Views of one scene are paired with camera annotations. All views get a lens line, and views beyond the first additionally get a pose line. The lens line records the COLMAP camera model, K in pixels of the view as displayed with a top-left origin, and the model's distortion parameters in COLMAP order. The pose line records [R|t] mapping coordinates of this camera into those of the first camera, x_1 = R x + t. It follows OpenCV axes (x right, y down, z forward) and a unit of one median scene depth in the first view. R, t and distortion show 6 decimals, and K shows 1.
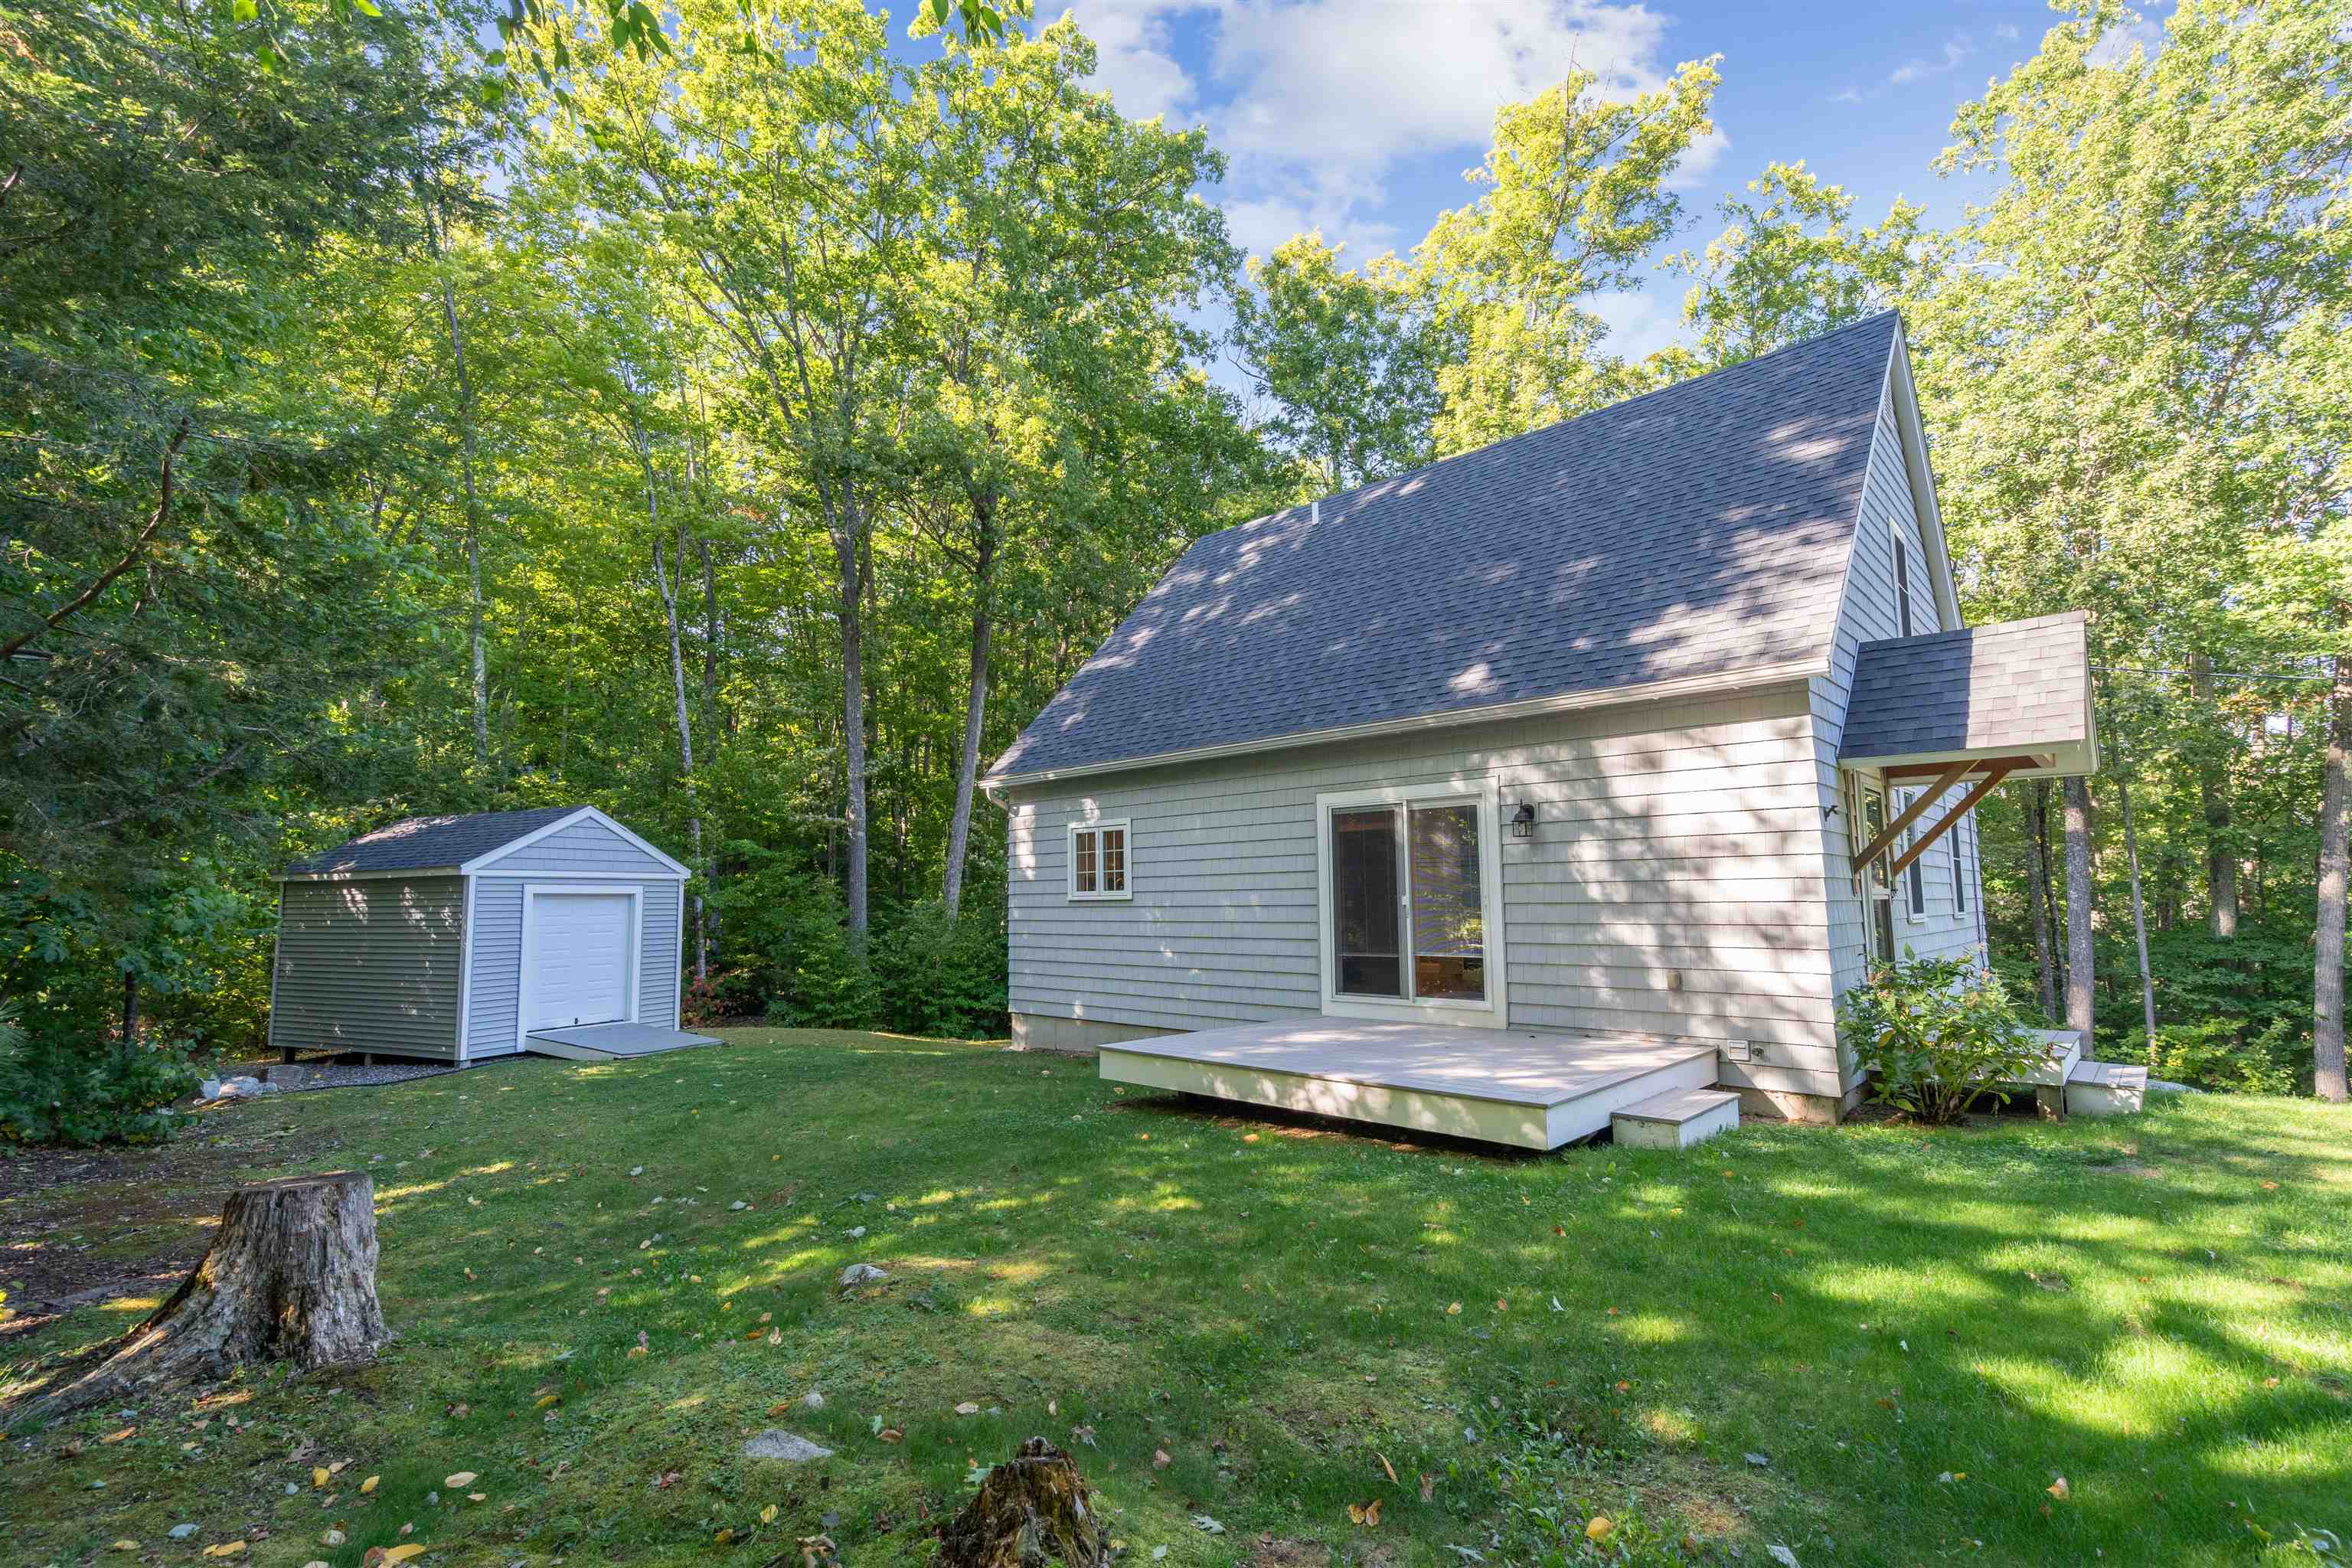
lens RADIAL K [[1061.3, 0, 1176.0], [0, 1061.3, 784.0], [0, 0, 1]] dist [-0.000788, -0.000296]
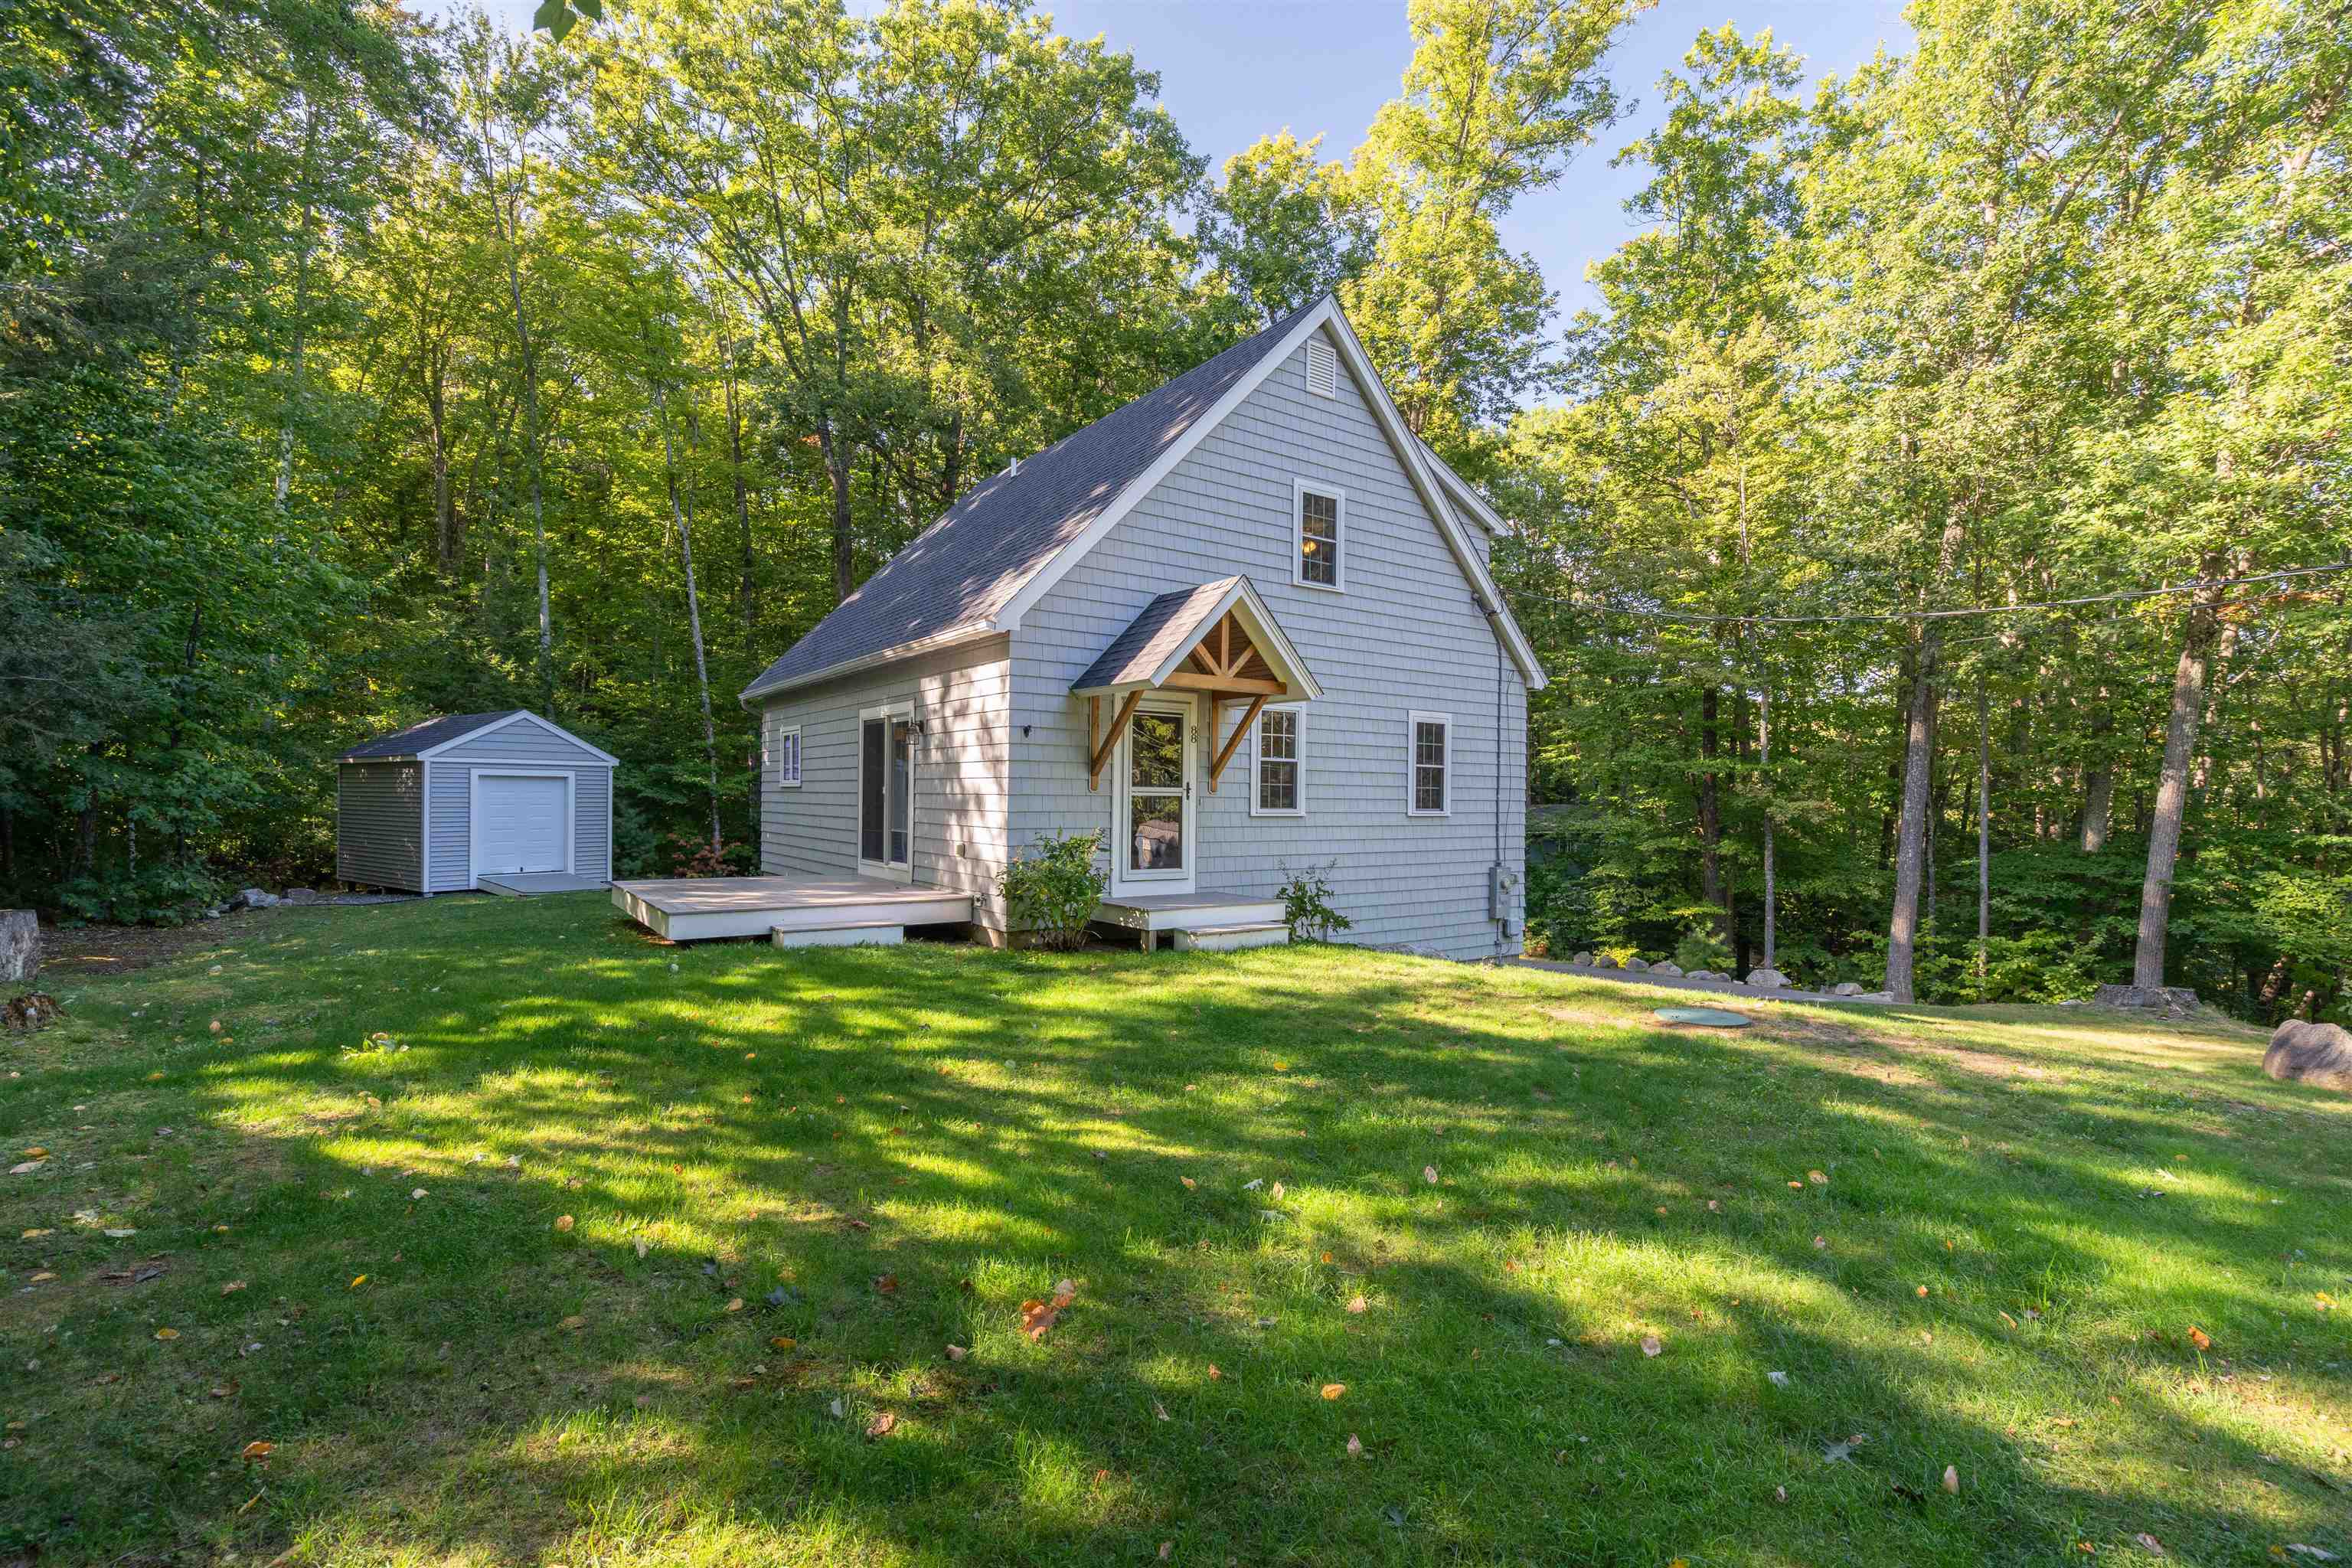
lens RADIAL K [[1078.7, 0, 1176.0], [0, 1078.7, 784.0], [0, 0, 1]] dist [0.001137, 0.000295]
pose [[0.981773, 0.020242, -0.188978, 0.468022], [-0.000630, 0.994654, 0.103266, -0.025268], [0.190058, -0.101264, 0.976536, -0.158564]]
